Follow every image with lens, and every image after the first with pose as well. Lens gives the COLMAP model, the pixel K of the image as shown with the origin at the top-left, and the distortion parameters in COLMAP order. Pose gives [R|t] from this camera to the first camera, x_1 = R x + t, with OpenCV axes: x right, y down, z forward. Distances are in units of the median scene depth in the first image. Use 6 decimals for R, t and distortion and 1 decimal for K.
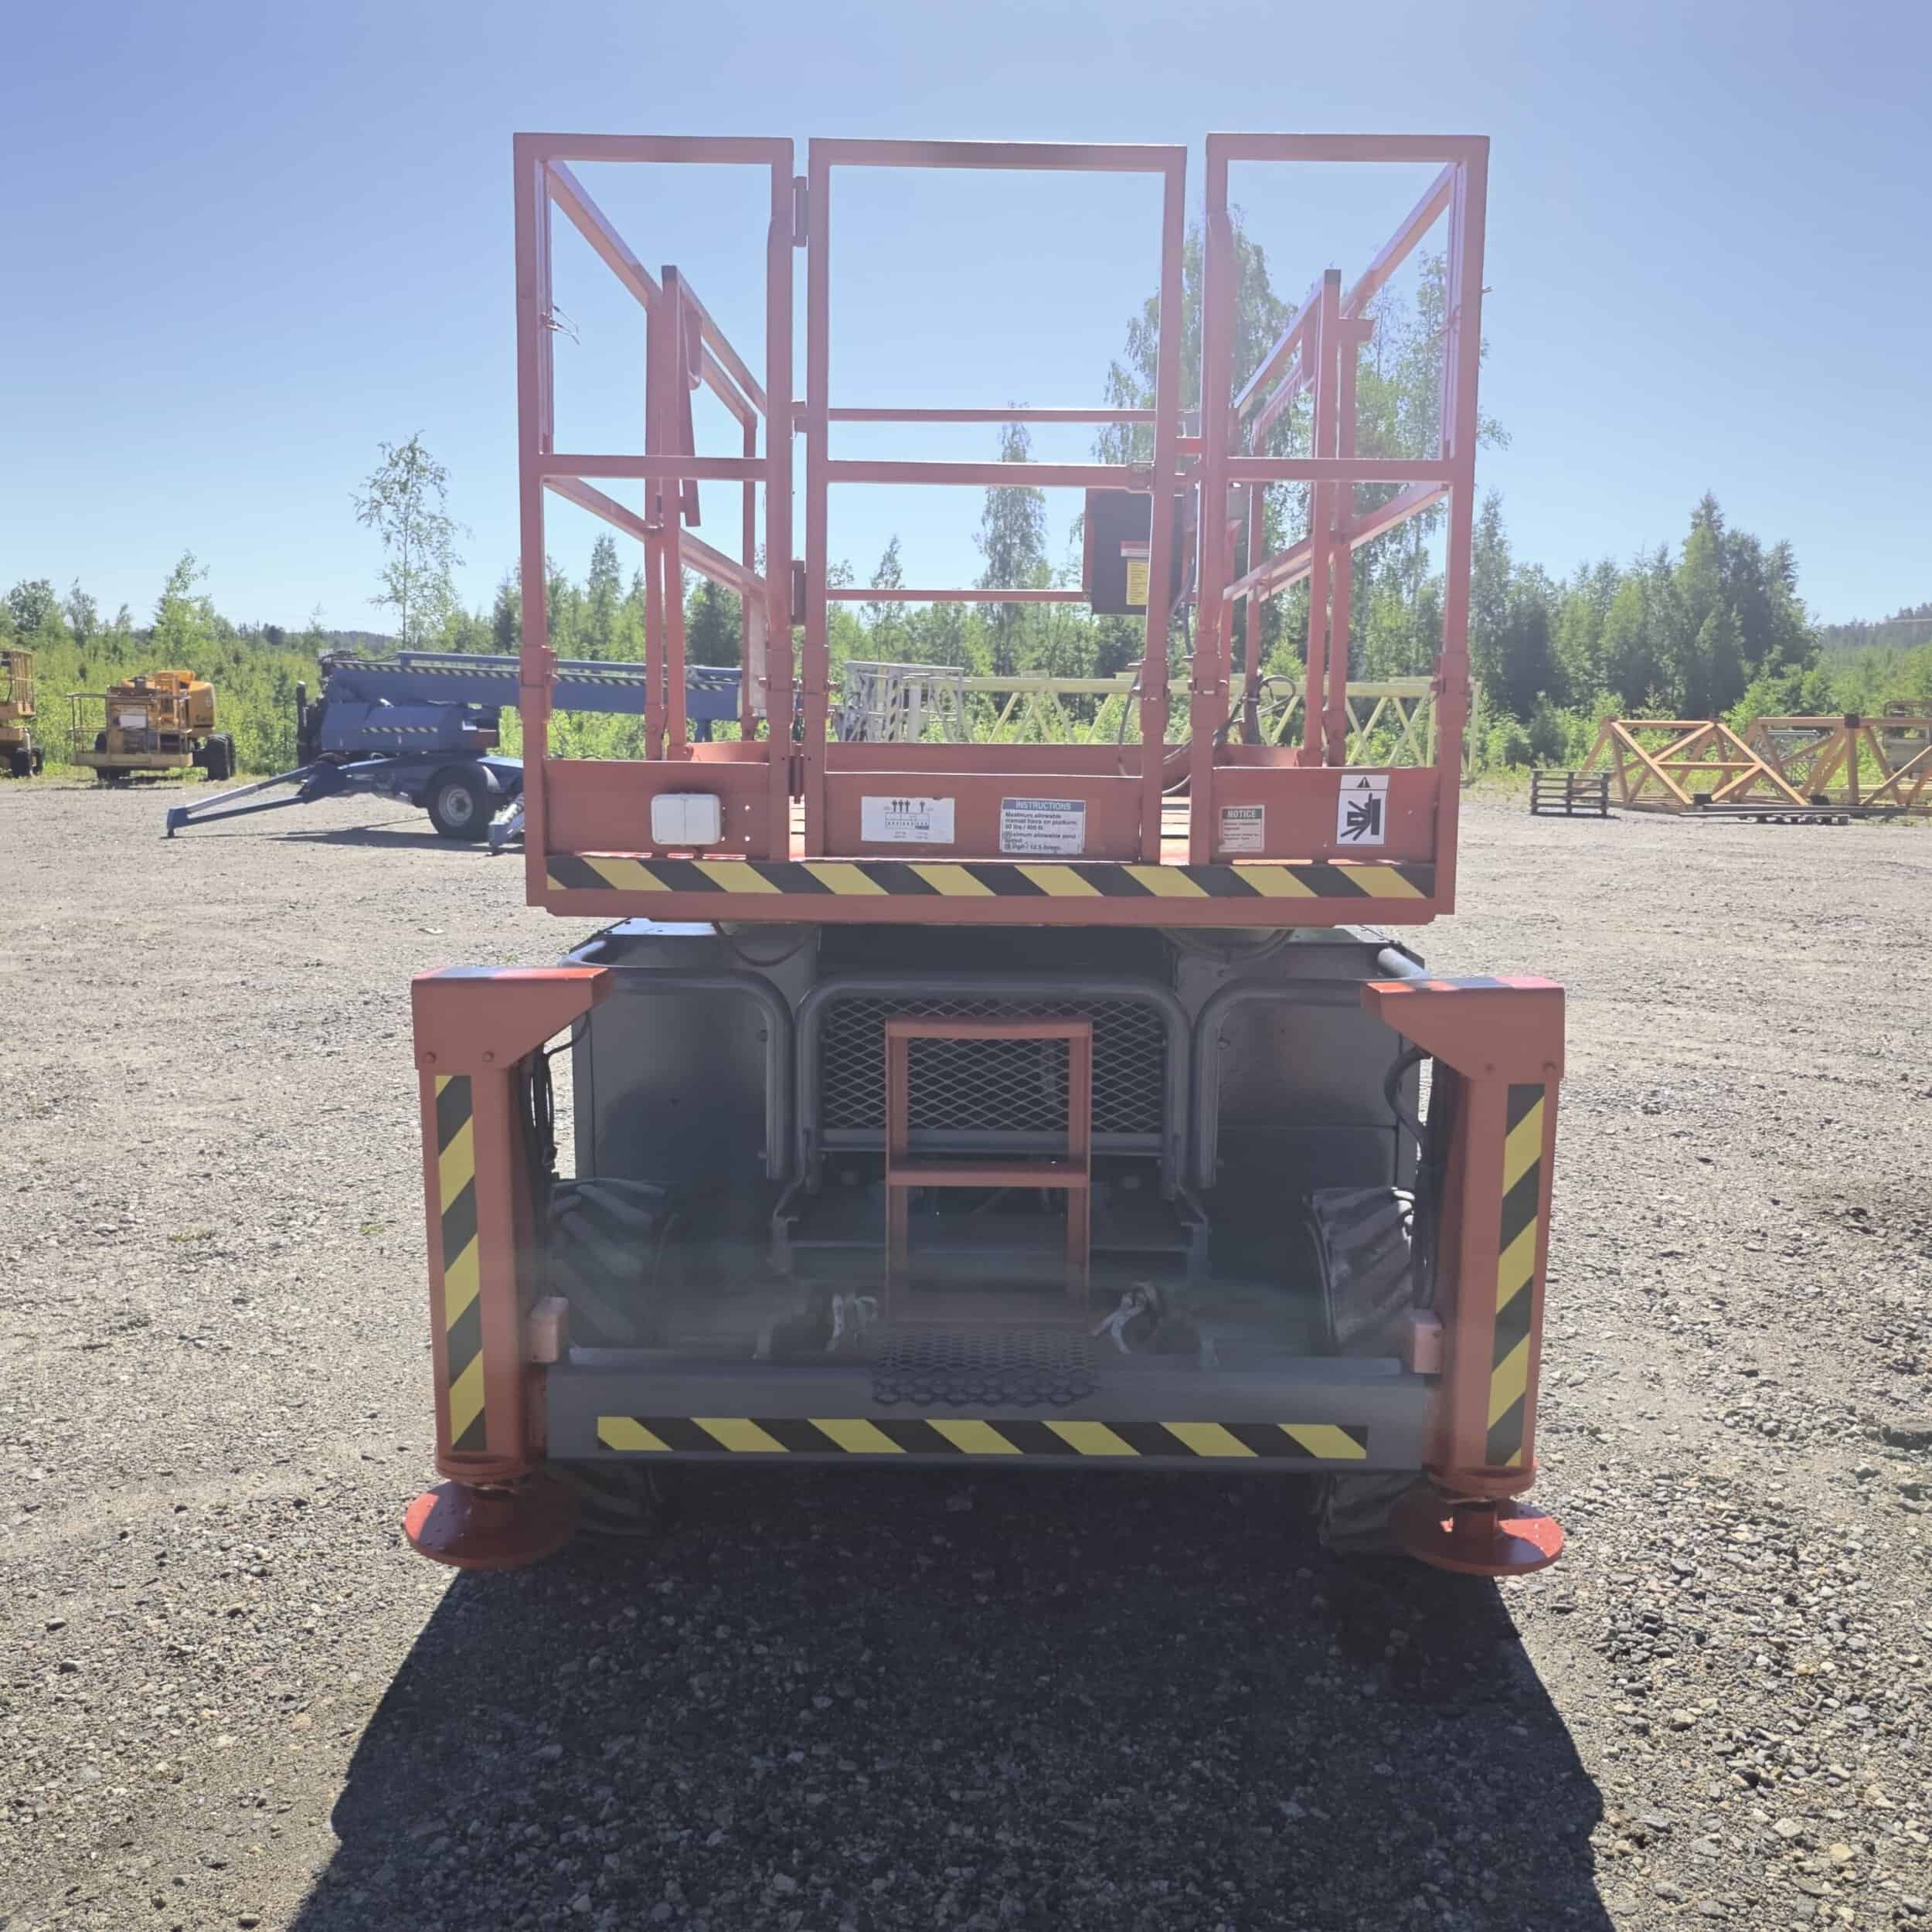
lens RADIAL K [[1832.1, 0, 983.5], [0, 1832.1, 978.9], [0, 0, 1]] dist [-0.001450, 0.018875]
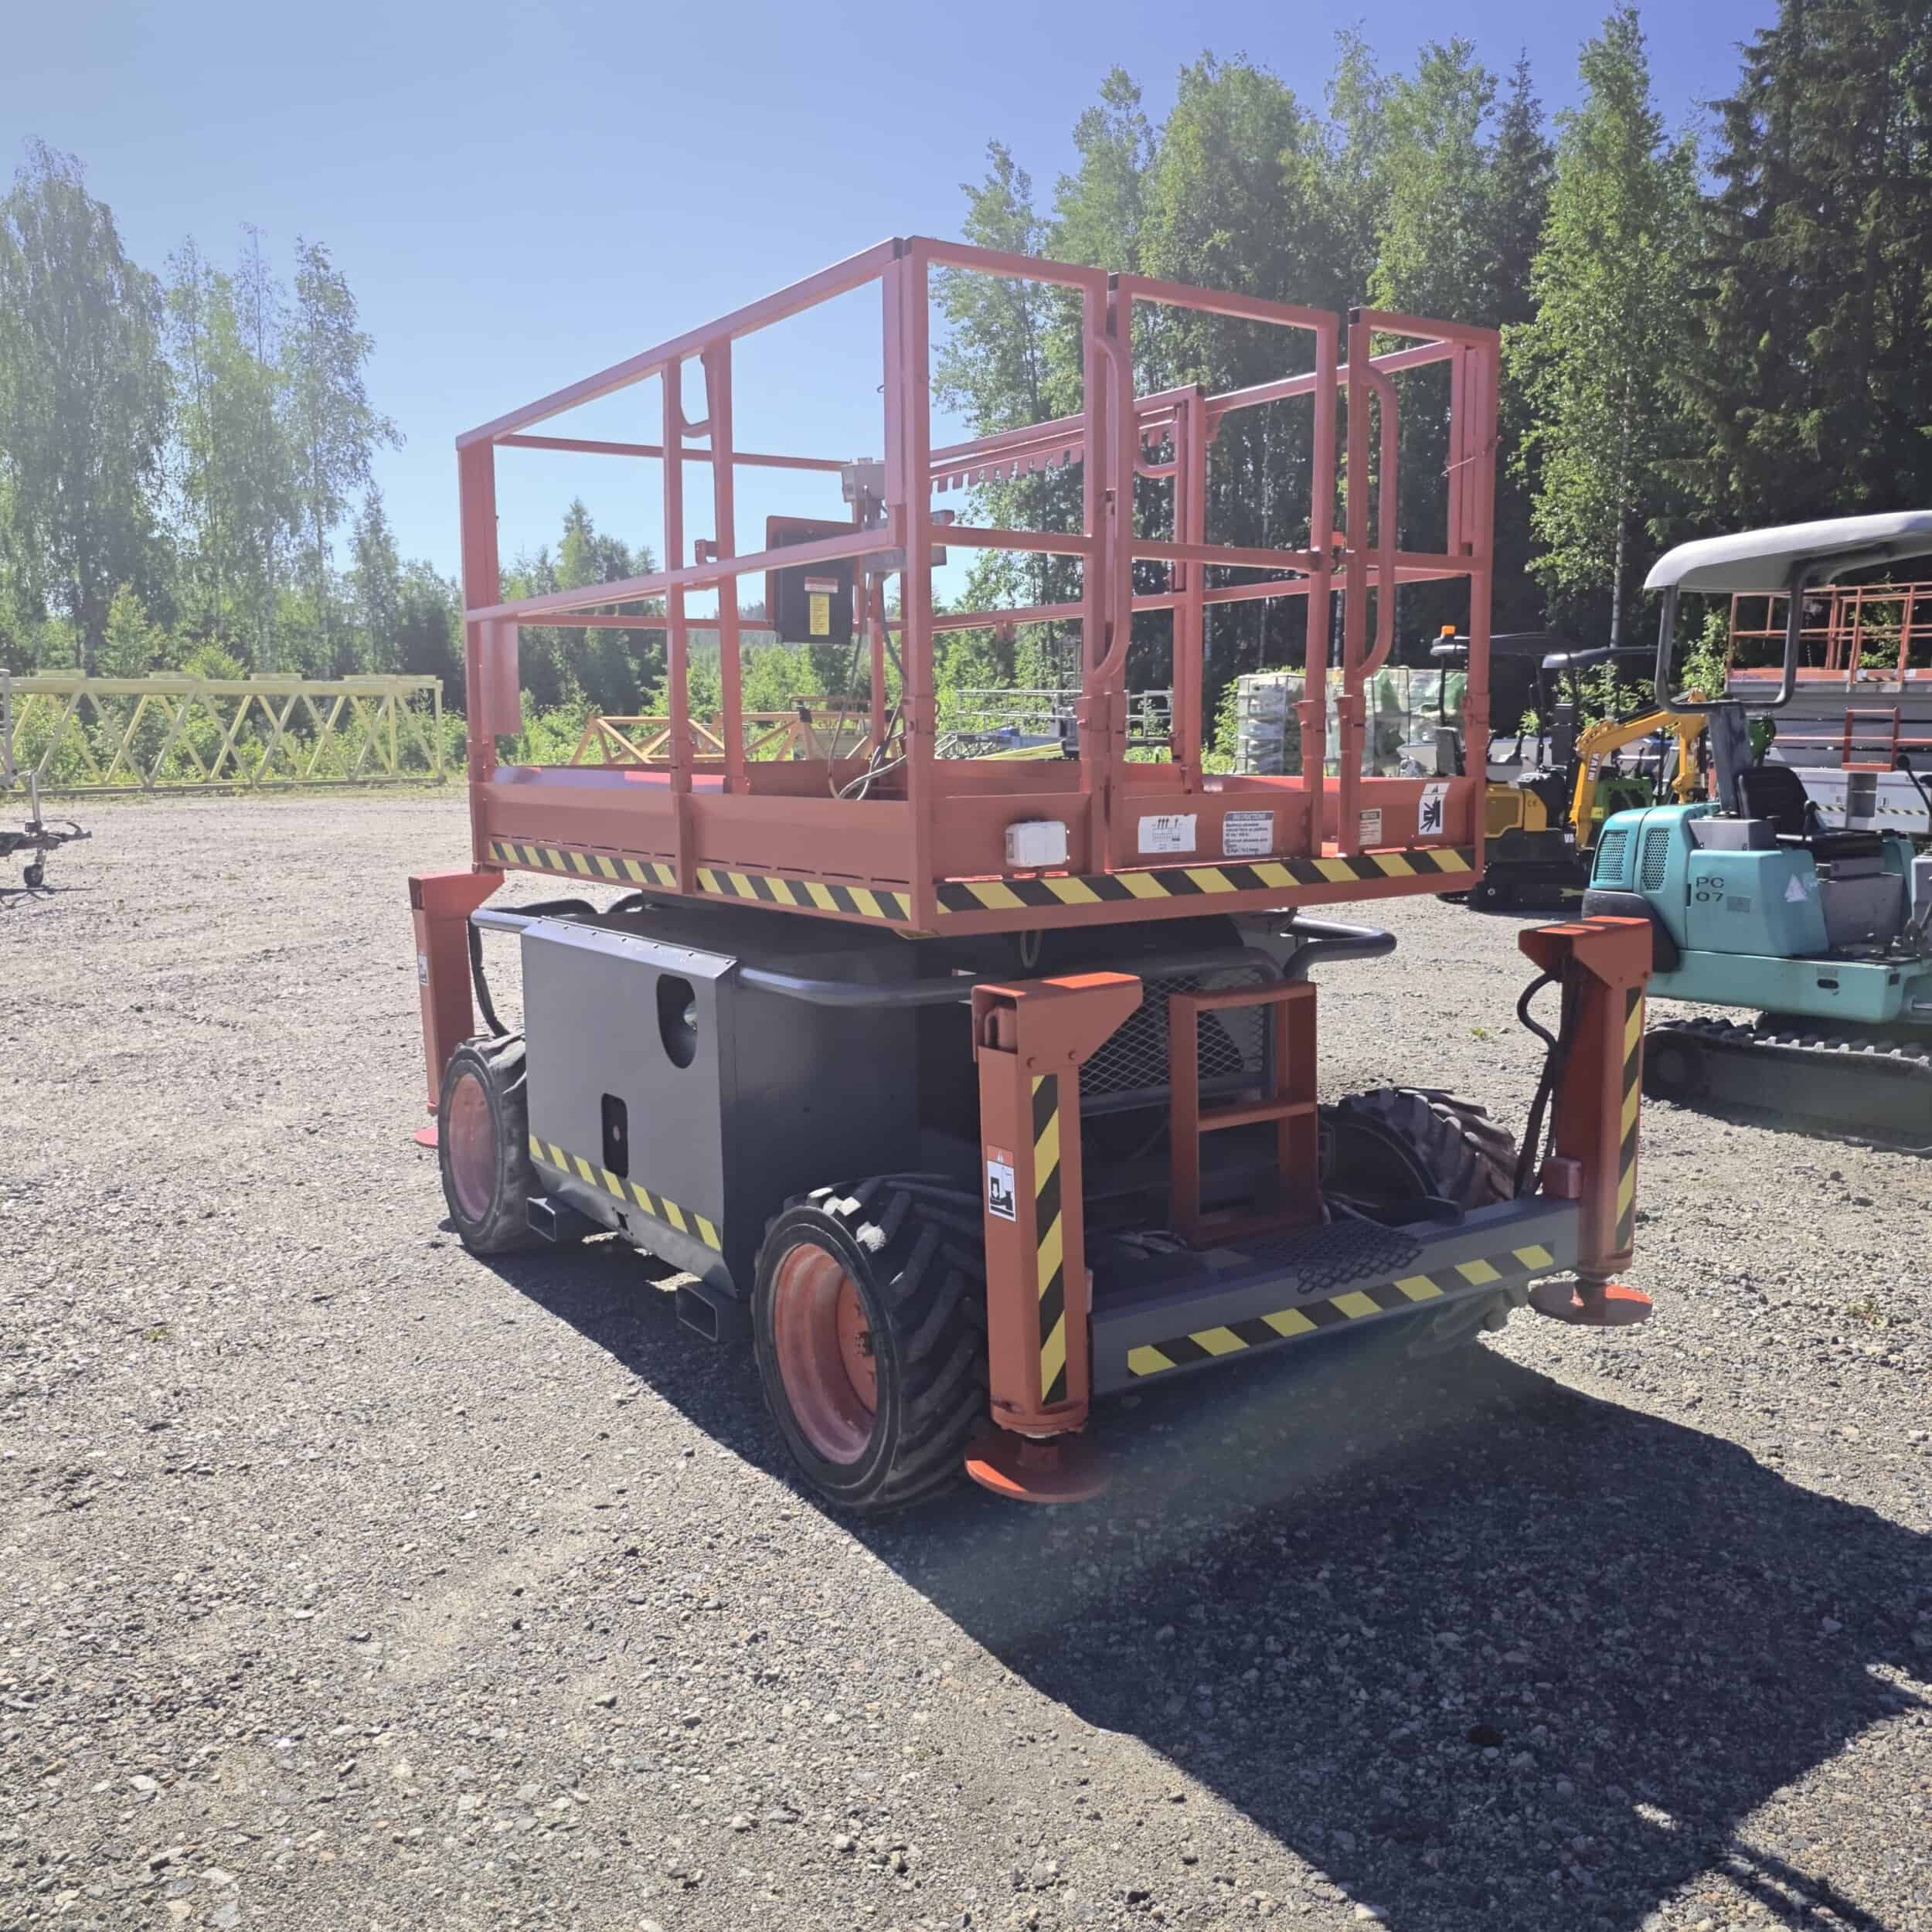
lens RADIAL K [[1832.1, 0, 983.5], [0, 1832.1, 978.9], [0, 0, 1]] dist [-0.001450, 0.018875]
pose [[0.818838, -0.097538, 0.565677, -0.841734], [0.095690, 0.994863, 0.033027, -0.042708], [-0.565993, 0.027086, 0.823965, 0.066868]]
